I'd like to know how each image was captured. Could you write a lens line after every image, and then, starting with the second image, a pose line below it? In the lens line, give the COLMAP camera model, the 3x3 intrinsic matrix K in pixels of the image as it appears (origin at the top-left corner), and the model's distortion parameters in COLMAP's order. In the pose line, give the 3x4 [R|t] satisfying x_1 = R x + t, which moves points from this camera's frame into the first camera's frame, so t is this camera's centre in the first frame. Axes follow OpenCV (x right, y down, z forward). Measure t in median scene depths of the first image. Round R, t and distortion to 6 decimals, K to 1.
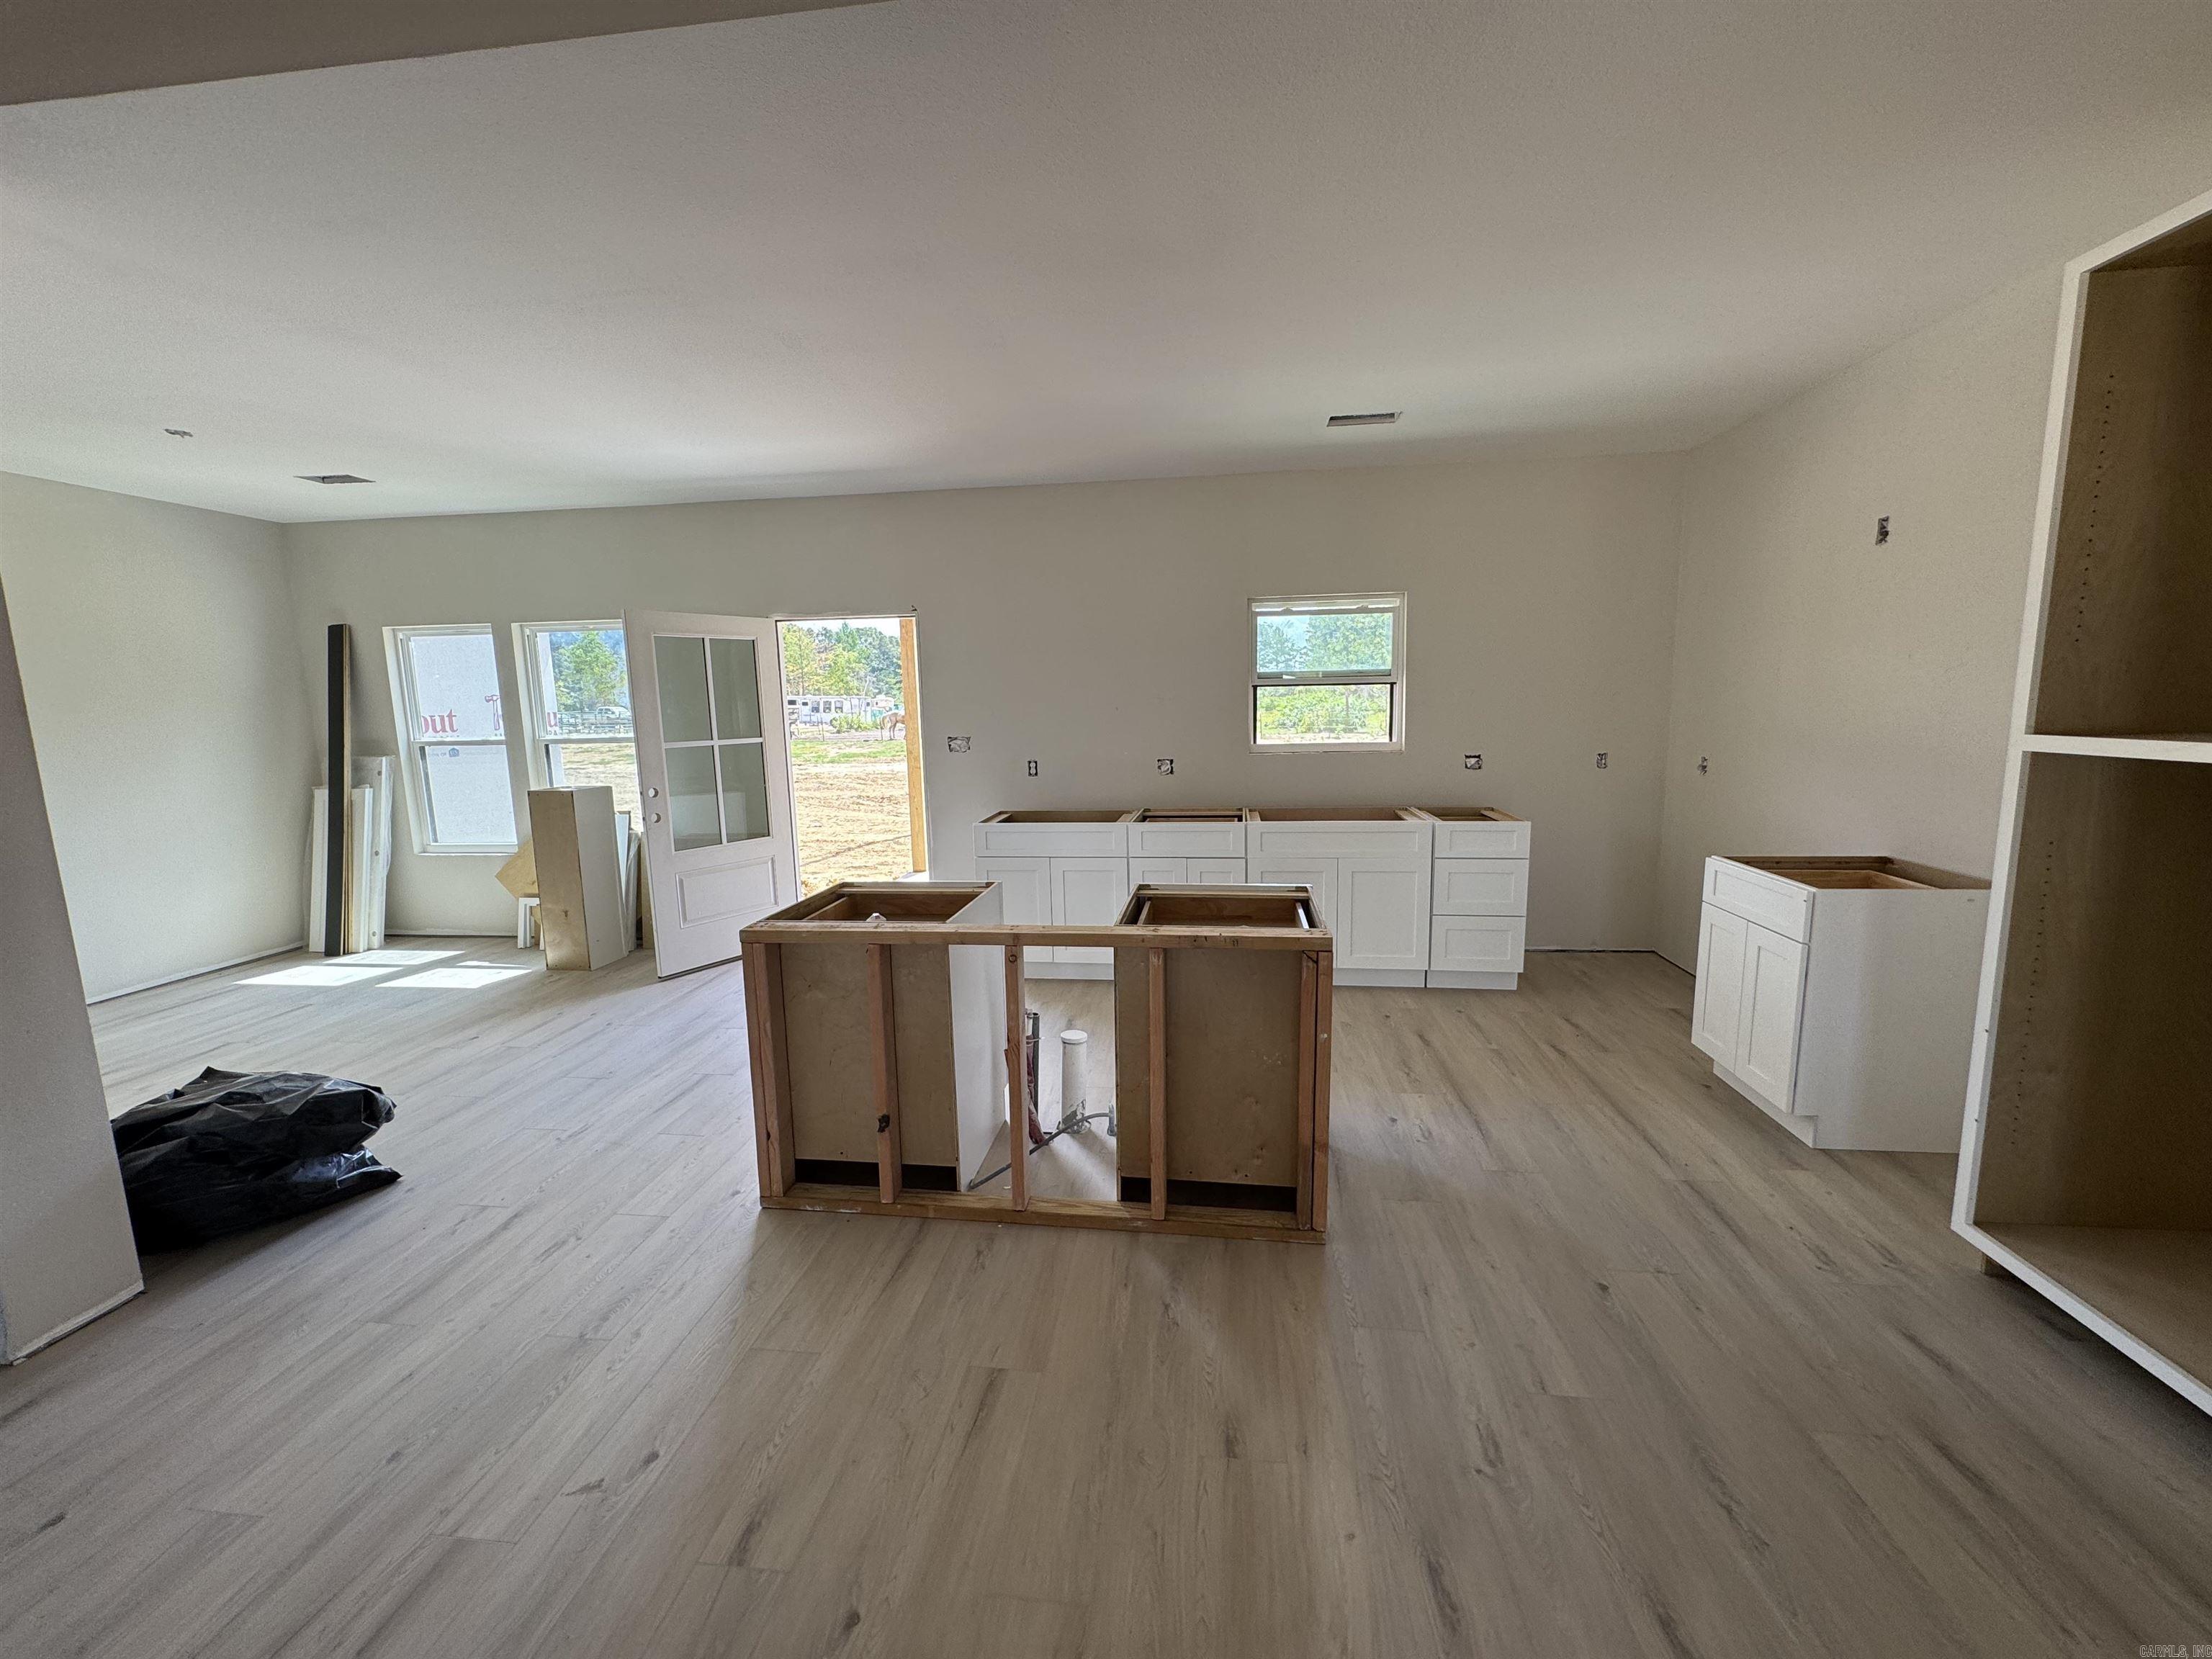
lens RADIAL K [[882.7, 0, 1106.0], [0, 882.7, 829.5], [0, 0, 1]] dist [-0.001023, 0.000070]
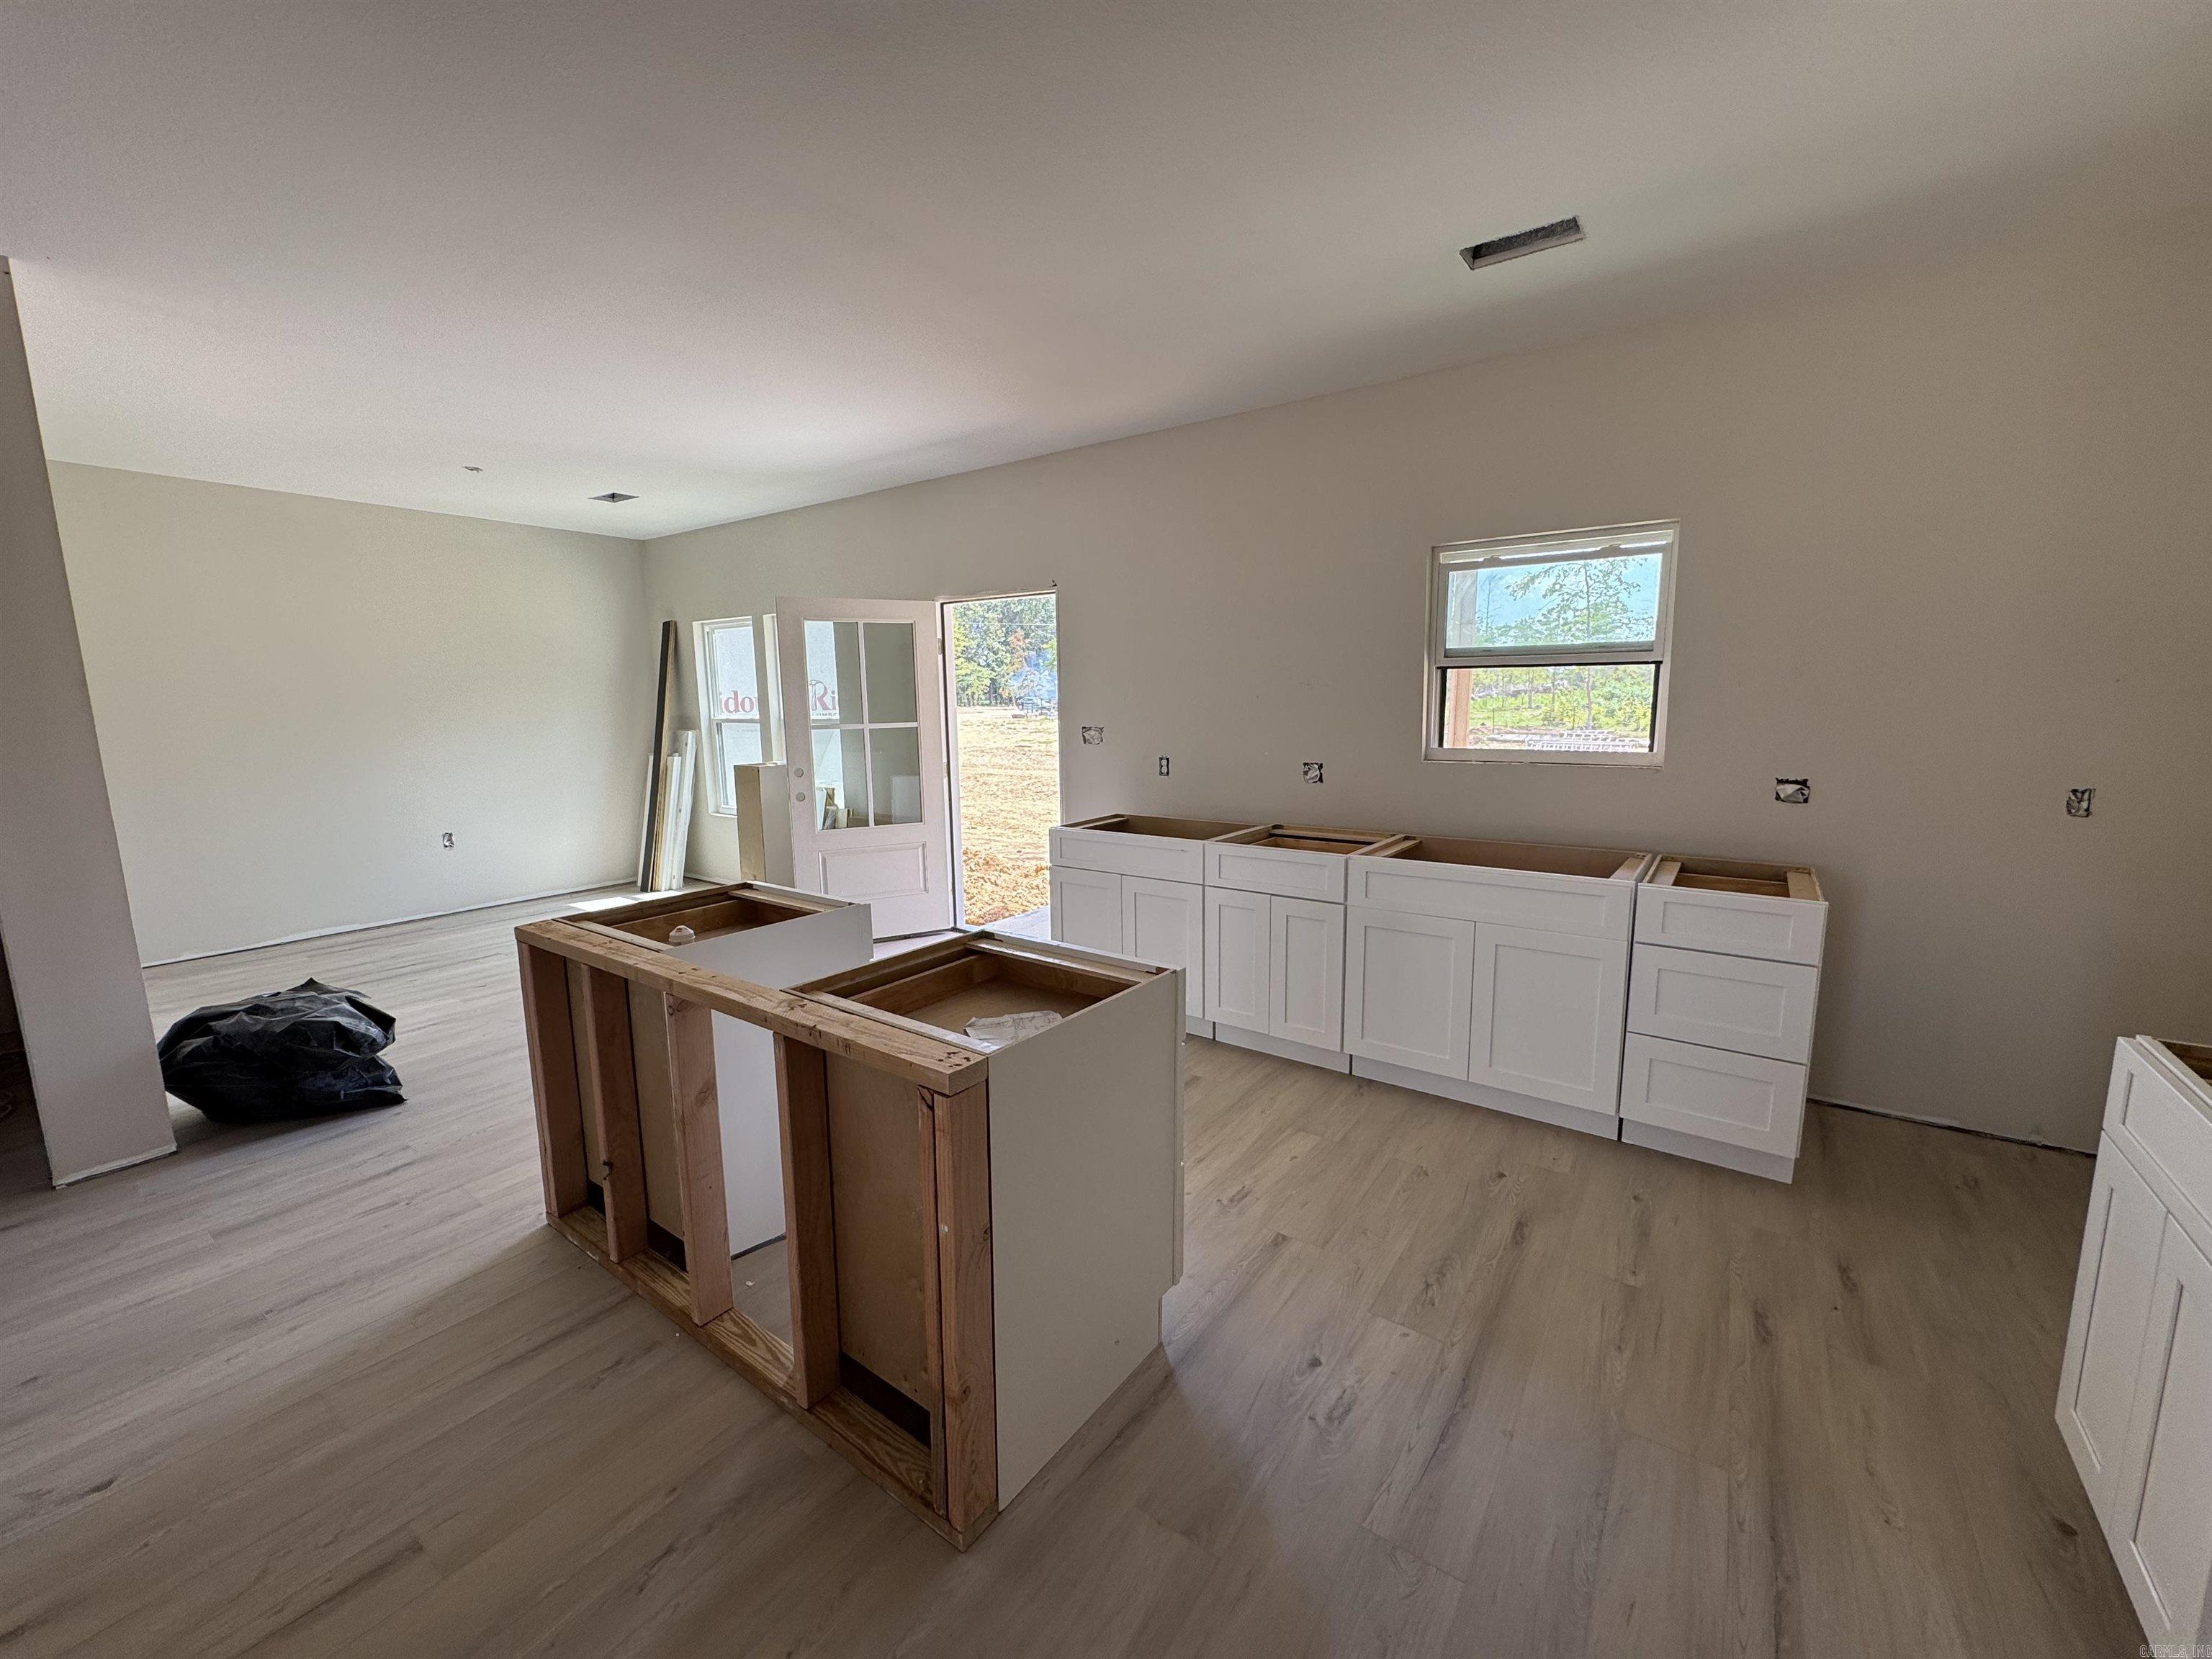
lens RADIAL K [[882.7, 0, 1106.0], [0, 882.7, 829.5], [0, 0, 1]] dist [-0.001023, 0.000070]
pose [[0.878566, 0.081502, -0.470615, 0.466932], [-0.075415, 0.996645, 0.031812, -0.054226], [0.471629, 0.007542, 0.881765, 0.388061]]
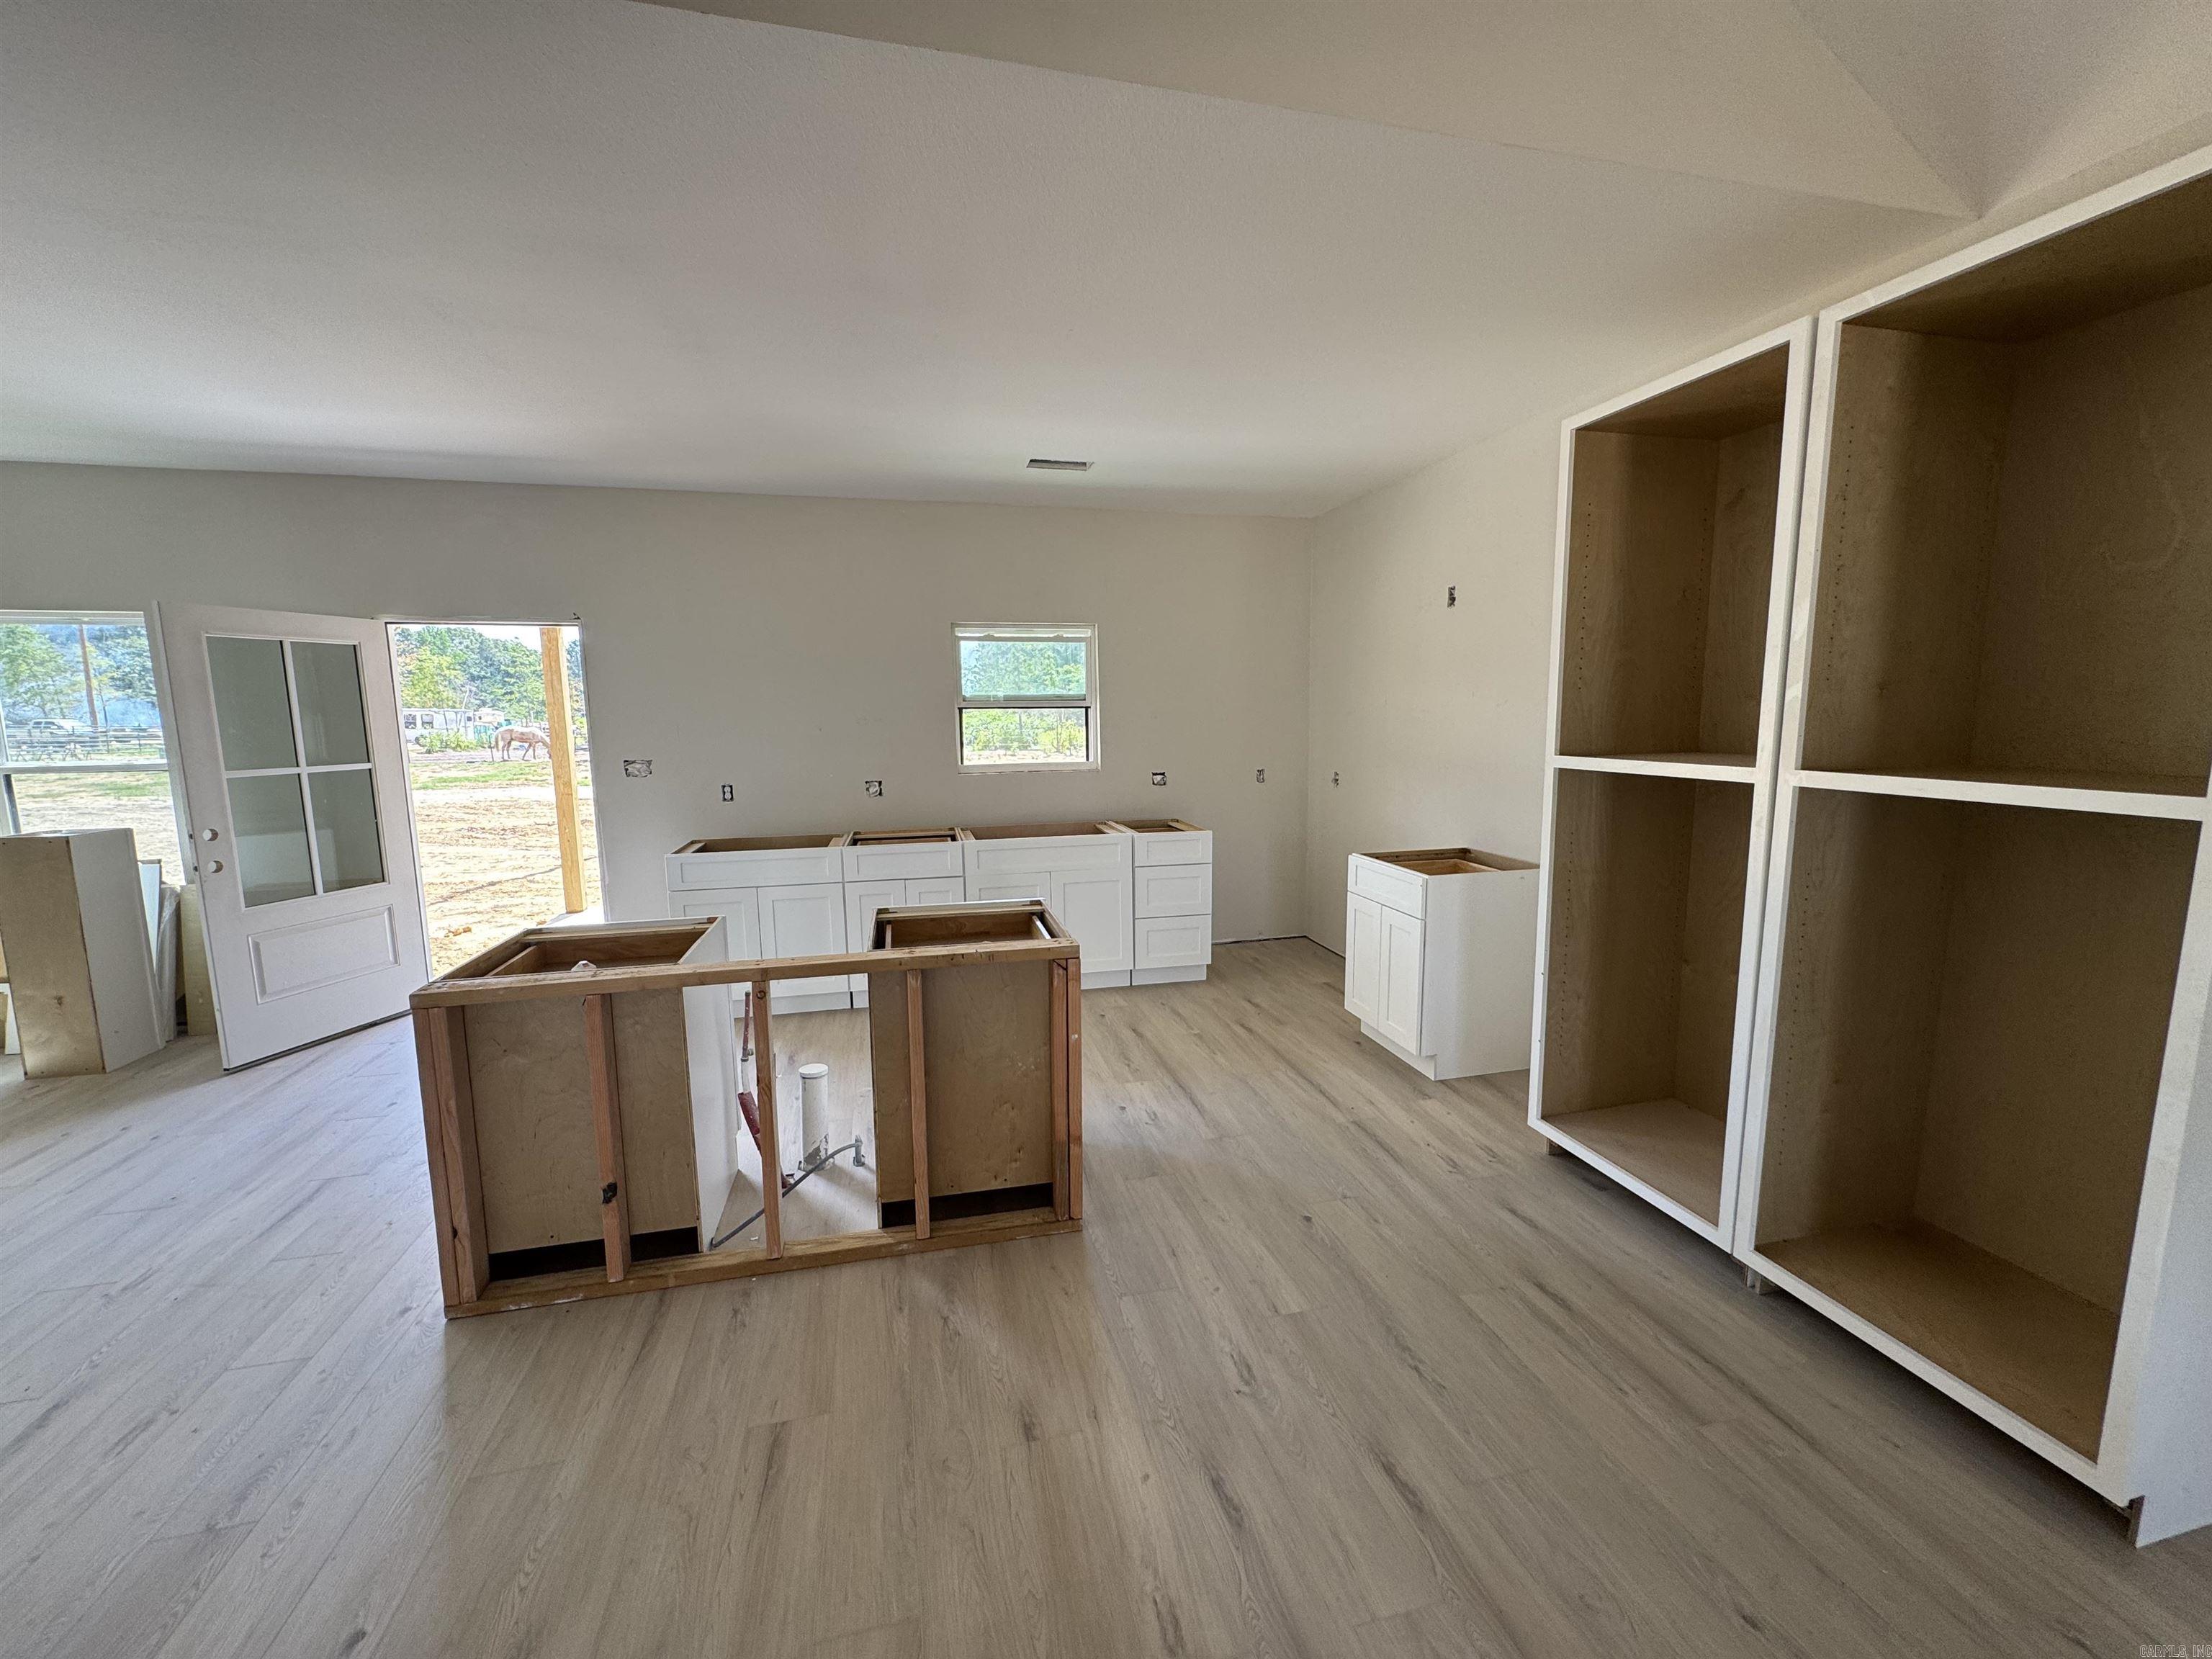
lens RADIAL K [[882.7, 0, 1106.0], [0, 882.7, 829.5], [0, 0, 1]] dist [-0.001023, 0.000070]
pose [[0.934444, -0.036392, 0.354247, -0.070075], [0.043234, 0.999000, -0.011416, -0.004641], [-0.353477, 0.025983, 0.935082, -0.025644]]
